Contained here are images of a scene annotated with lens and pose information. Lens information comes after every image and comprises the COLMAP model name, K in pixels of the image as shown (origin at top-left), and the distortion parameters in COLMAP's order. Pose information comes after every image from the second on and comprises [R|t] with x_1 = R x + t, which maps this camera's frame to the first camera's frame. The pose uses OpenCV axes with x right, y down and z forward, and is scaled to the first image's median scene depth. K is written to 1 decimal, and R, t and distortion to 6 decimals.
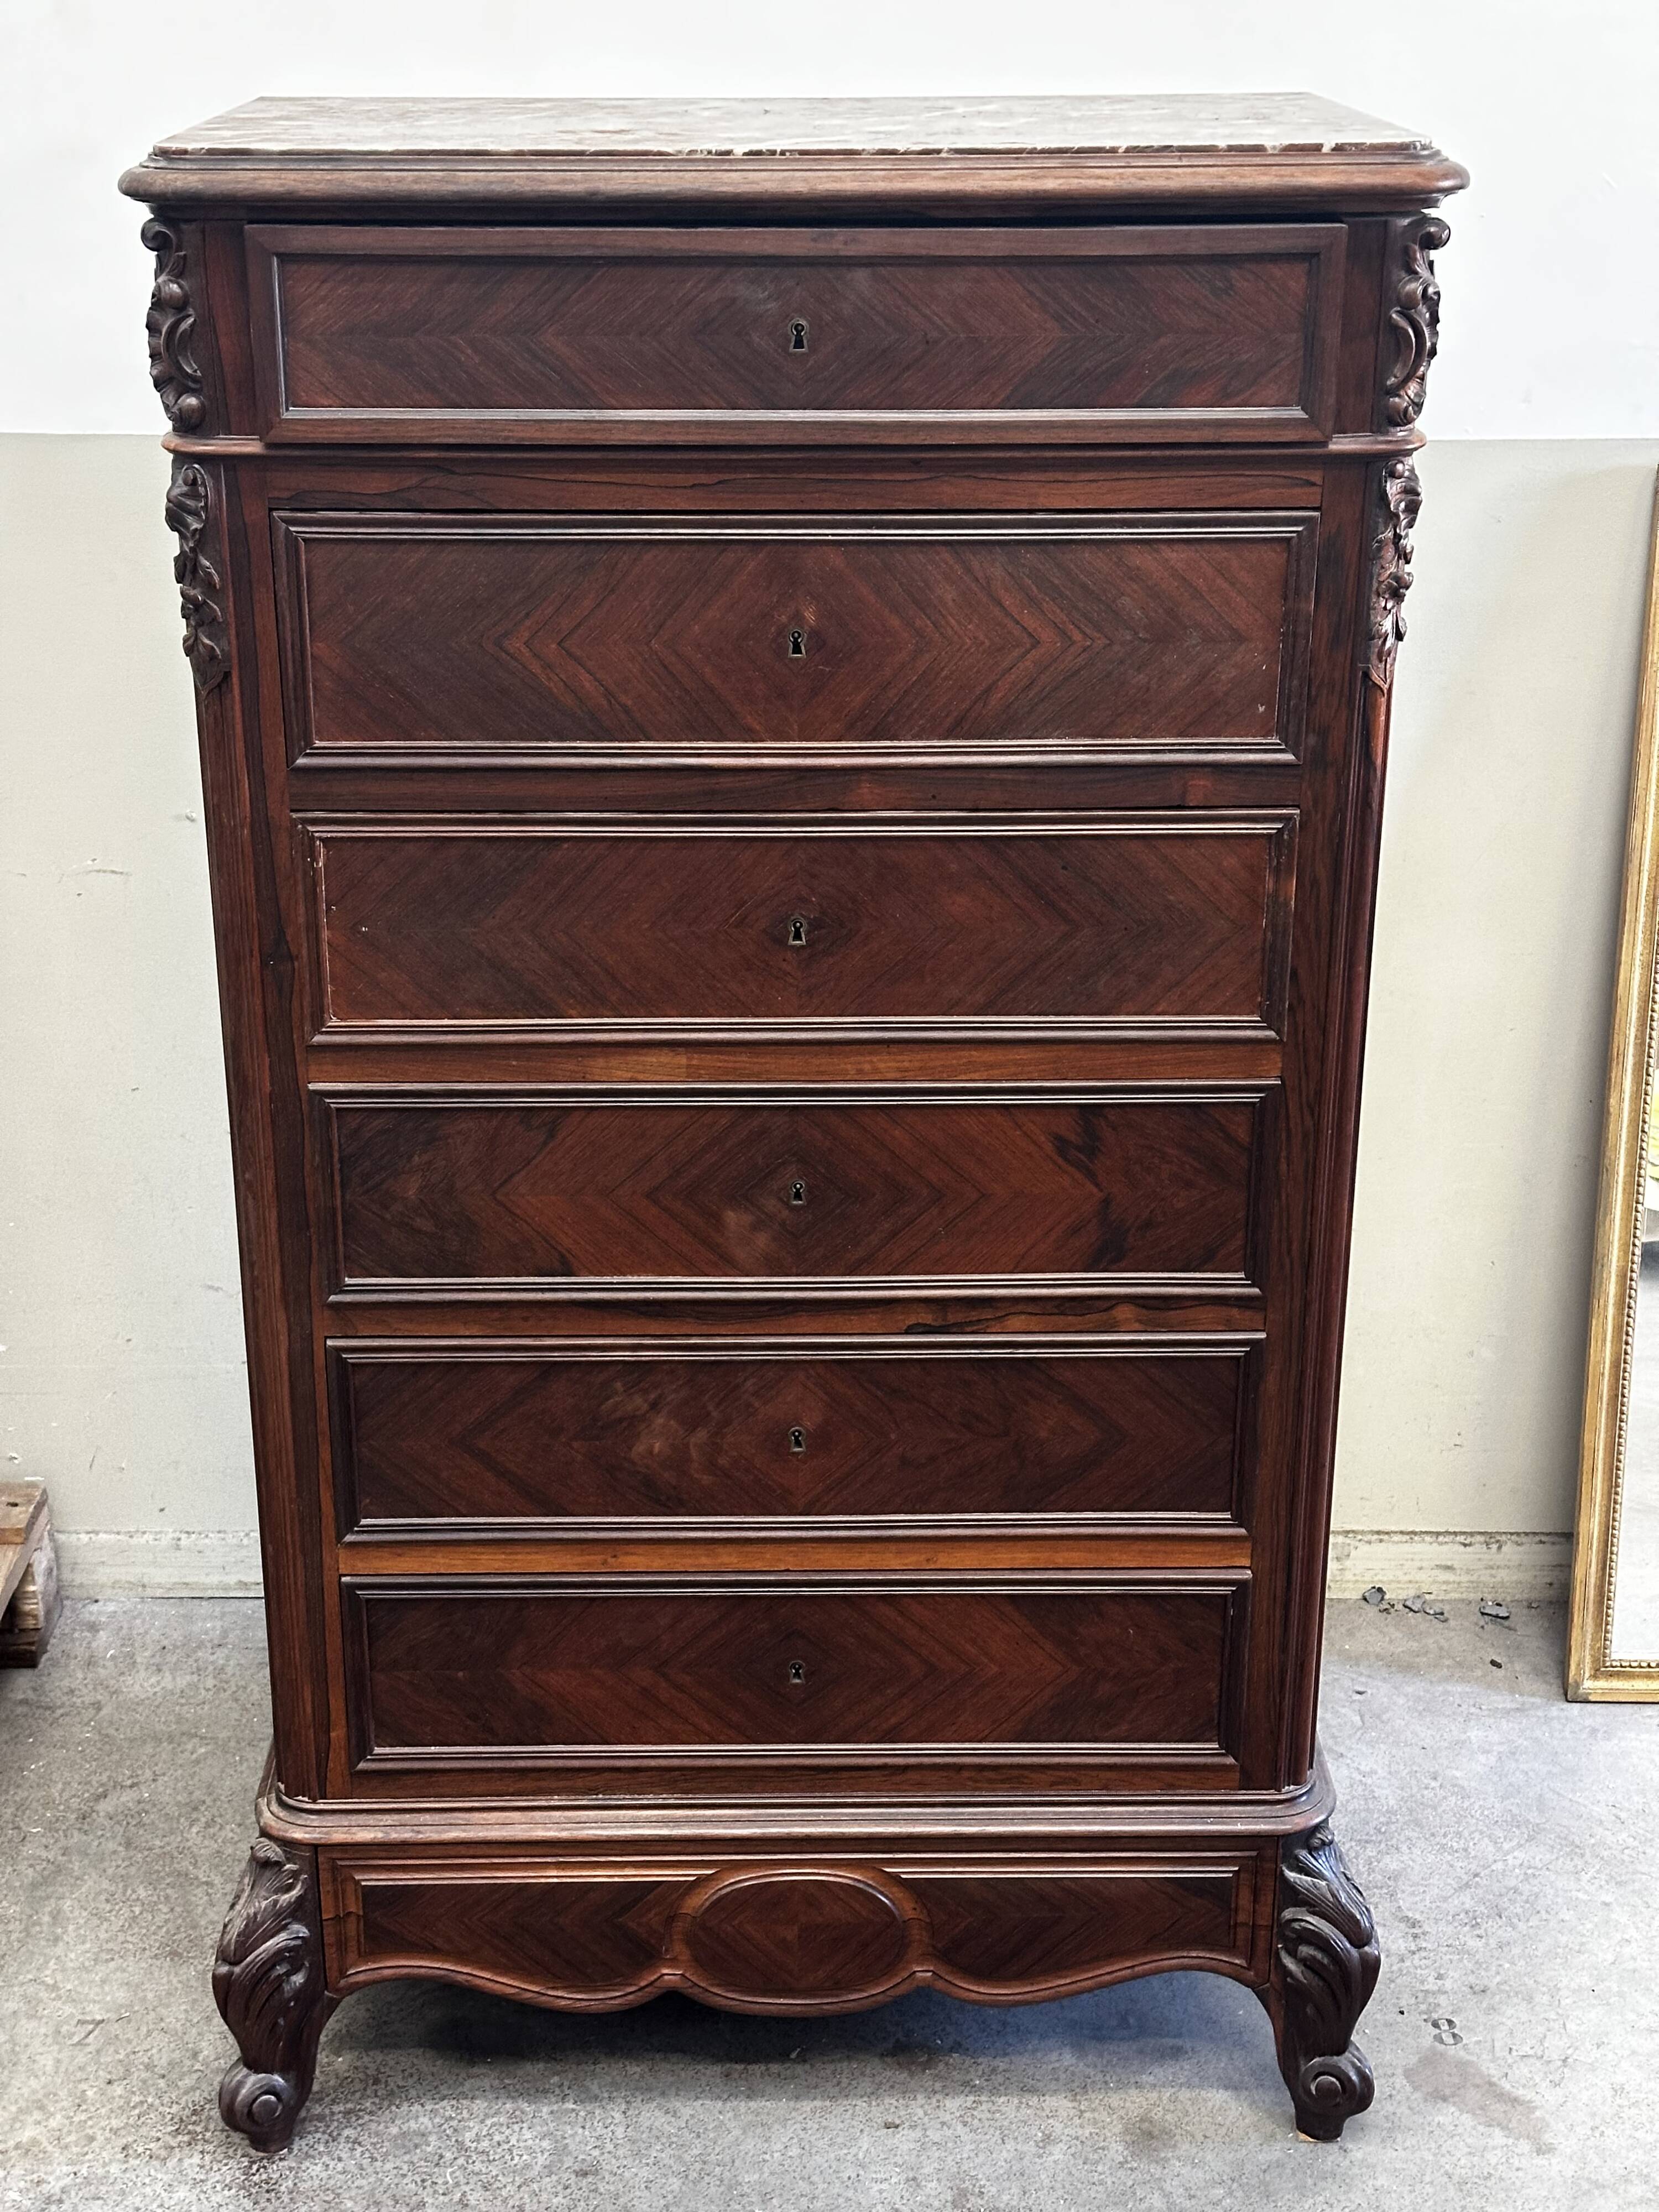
lens RADIAL K [[3066.6, 0, 819.7], [0, 3066.6, 1131.6], [0, 0, 1]] dist [0.126019, 0.000000]
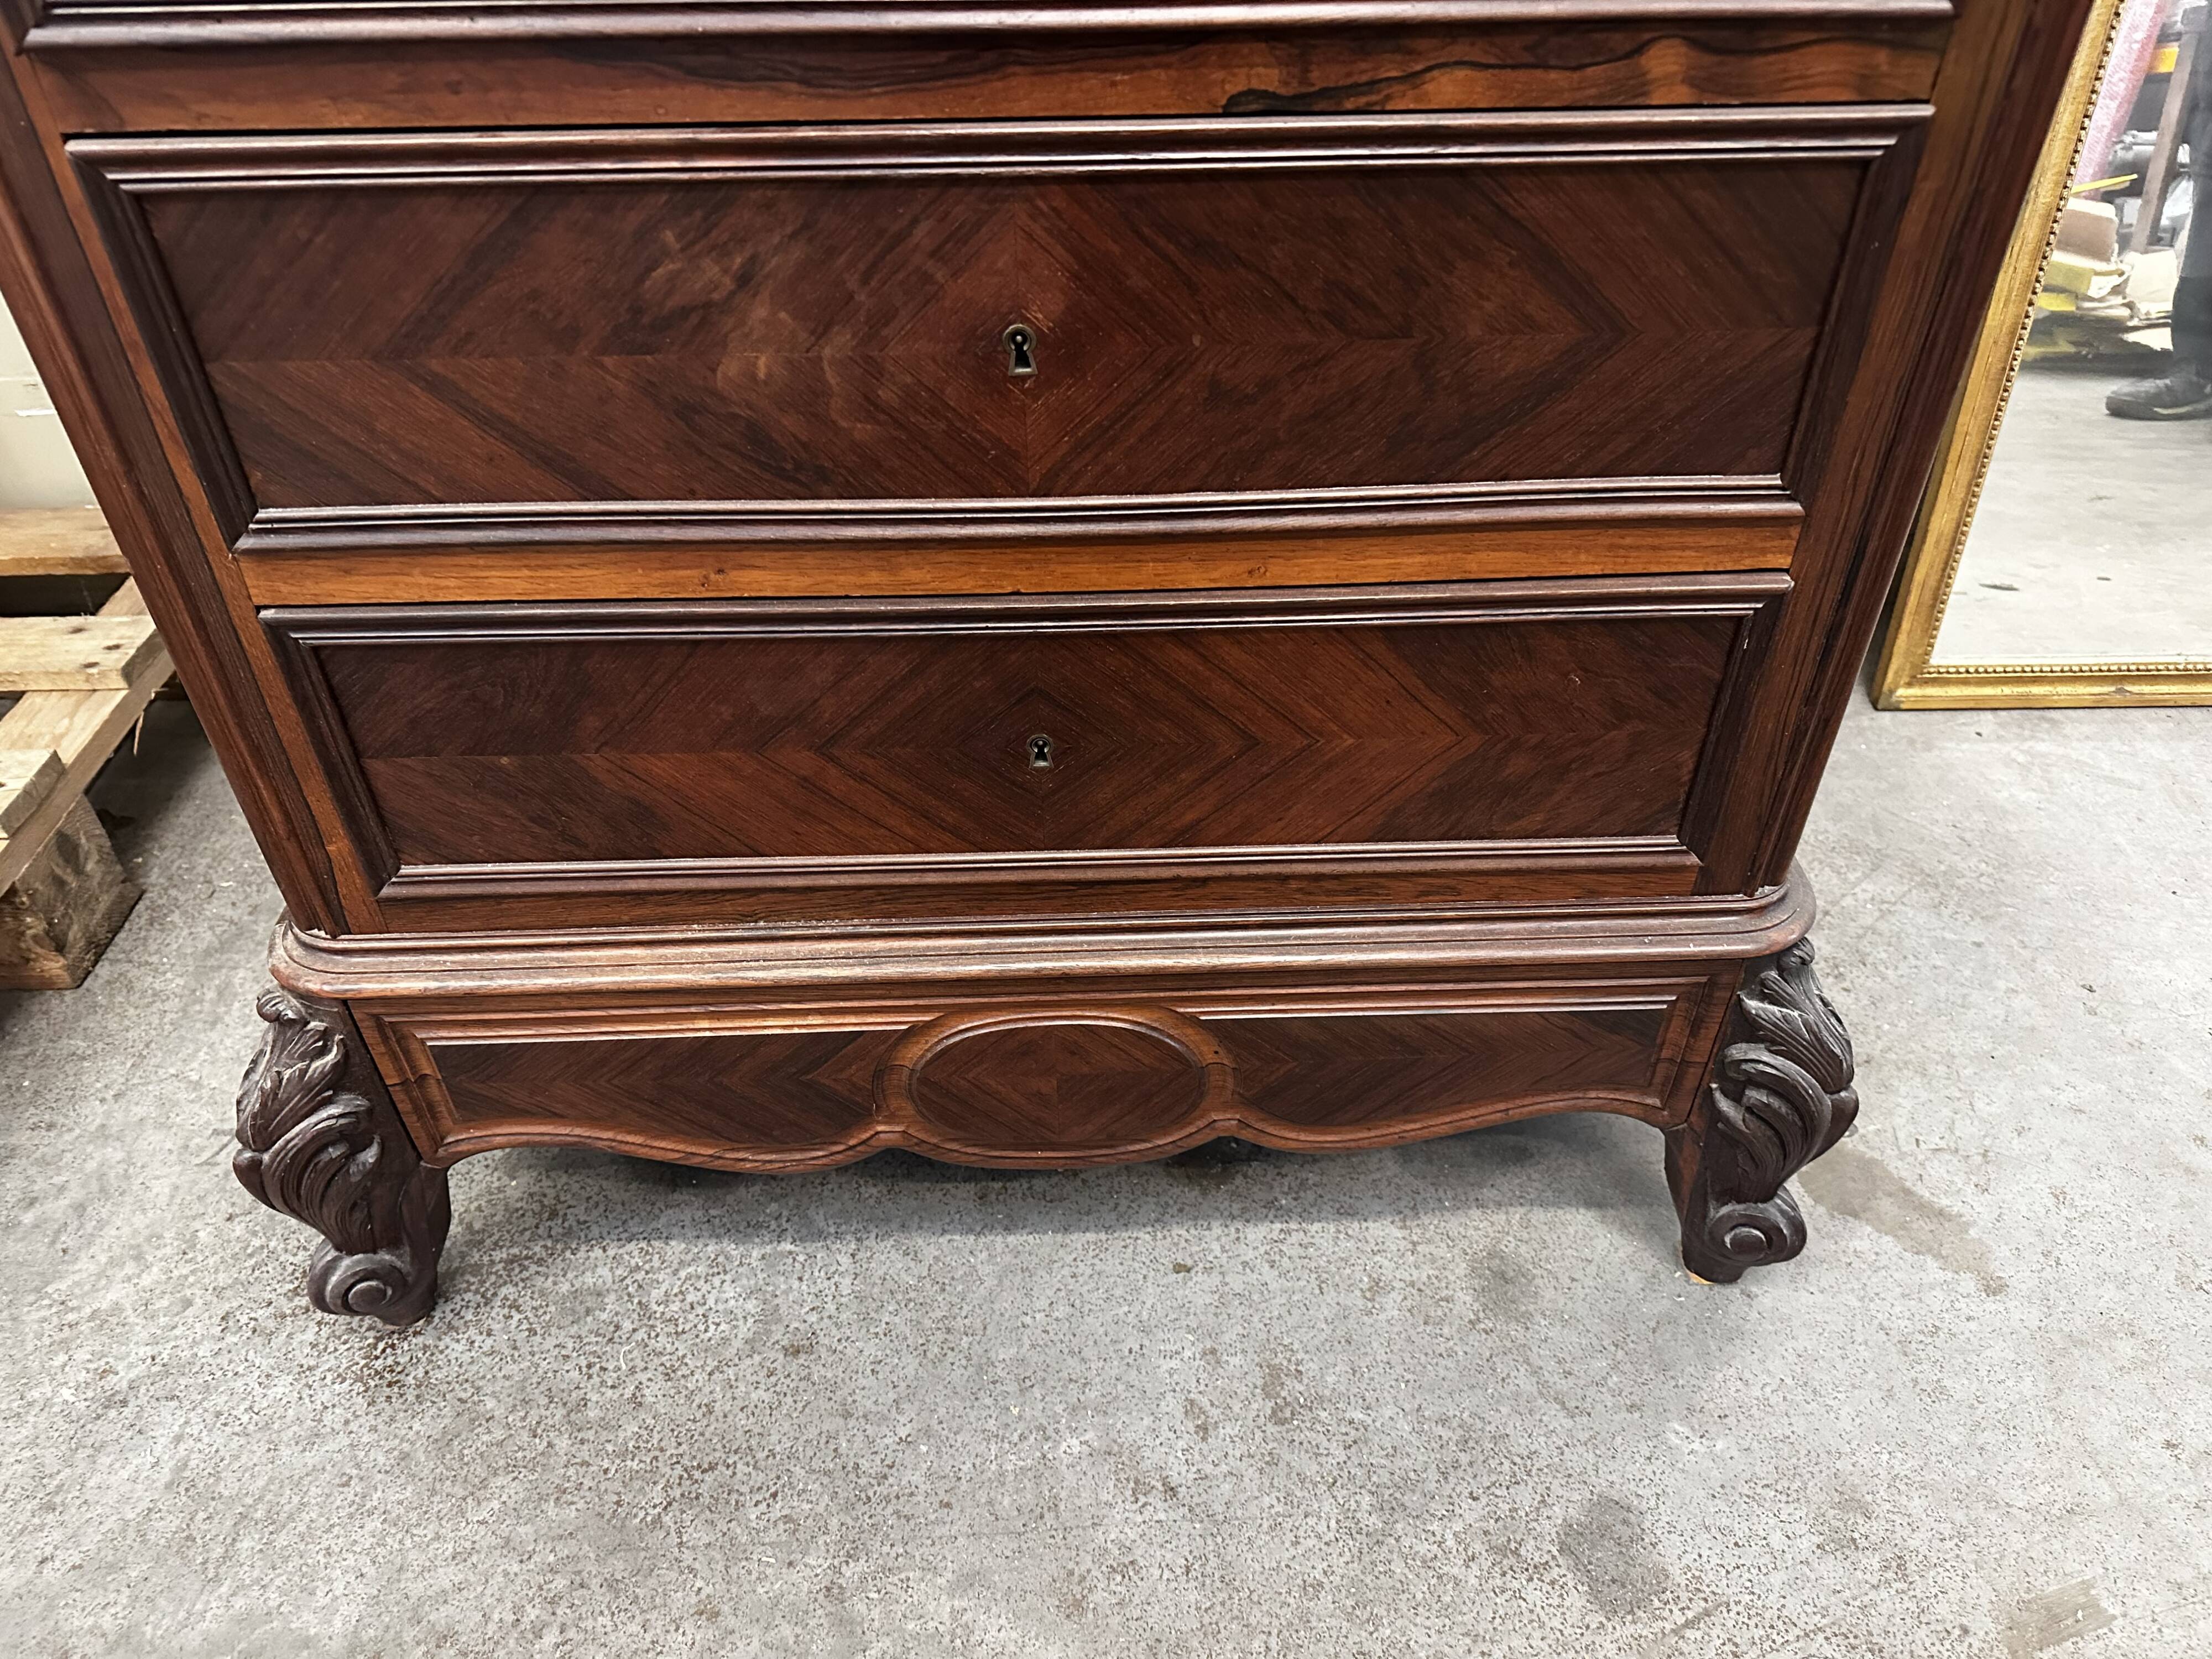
lens RADIAL K [[1560.8, 0, 1119.2], [0, 1560.8, 835.8], [0, 0, 1]] dist [0.023949, -0.037082]
pose [[0.999855, -0.016533, 0.004006, 0.007662], [0.014630, 0.955888, 0.293366, 0.102125], [-0.008680, -0.293265, 0.955992, 0.712911]]
